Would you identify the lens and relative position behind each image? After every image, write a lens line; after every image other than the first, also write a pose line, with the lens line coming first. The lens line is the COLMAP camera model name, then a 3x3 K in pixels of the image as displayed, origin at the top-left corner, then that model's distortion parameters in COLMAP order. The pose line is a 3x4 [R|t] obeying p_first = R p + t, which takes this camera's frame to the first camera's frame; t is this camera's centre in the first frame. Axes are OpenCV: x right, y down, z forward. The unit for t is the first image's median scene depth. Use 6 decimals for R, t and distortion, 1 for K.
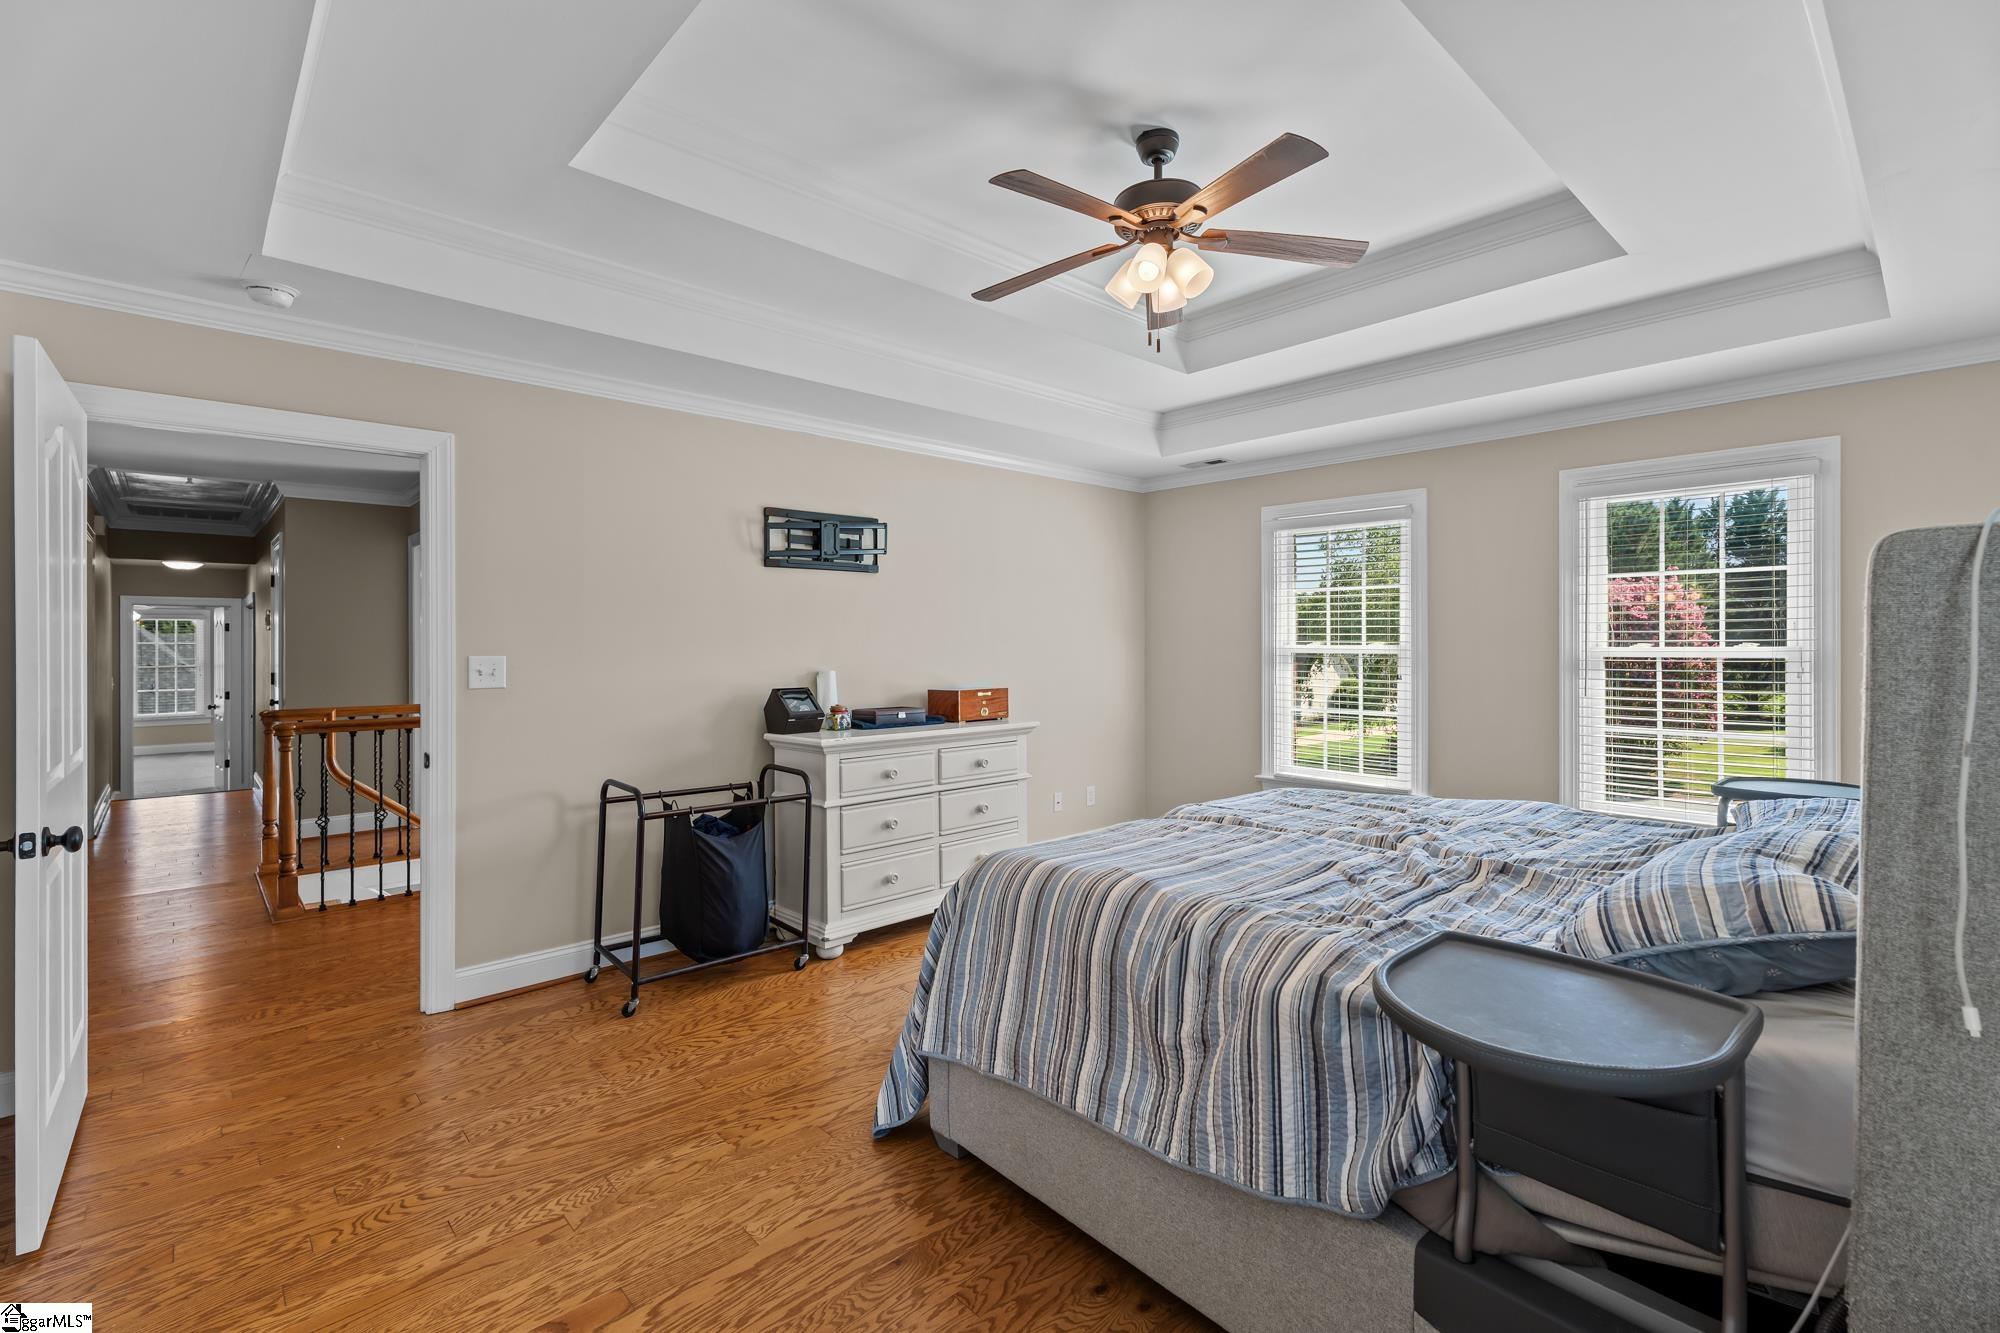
lens RADIAL K [[900.7, 0, 998.7], [0, 900.7, 647.5], [0, 0, 1]] dist [0.007736, -0.000670]
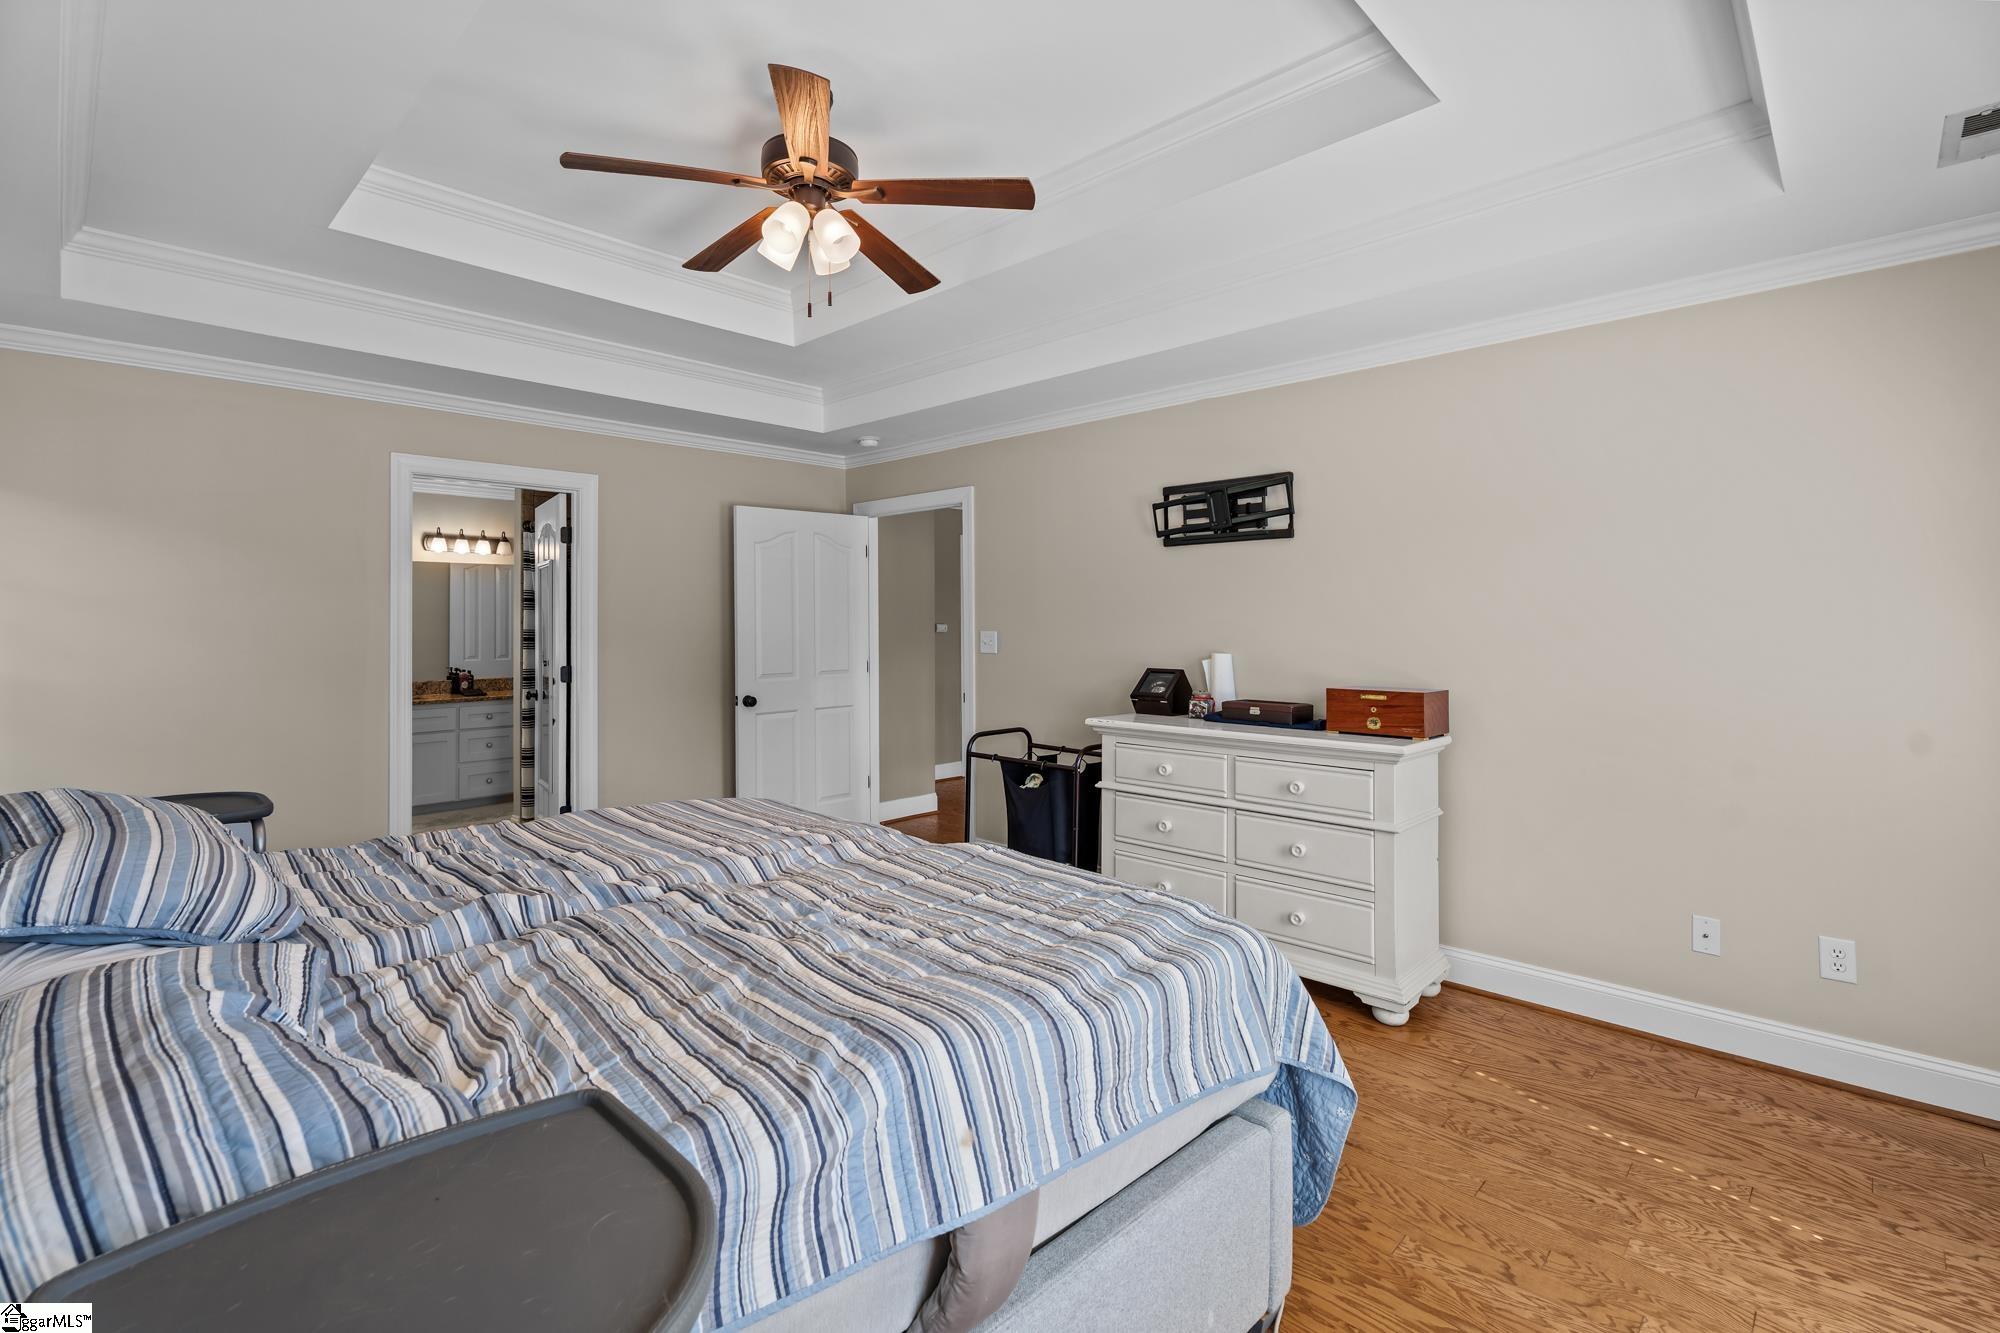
lens RADIAL K [[900.7, 0, 1001.3], [0, 900.7, 662.1], [0, 0, 1]] dist [0.007736, -0.000670]
pose [[0.091321, 0.038118, -0.995092, 0.717749], [-0.017162, 0.999179, 0.036700, 0.003836], [0.995674, 0.013726, 0.091900, 0.732050]]
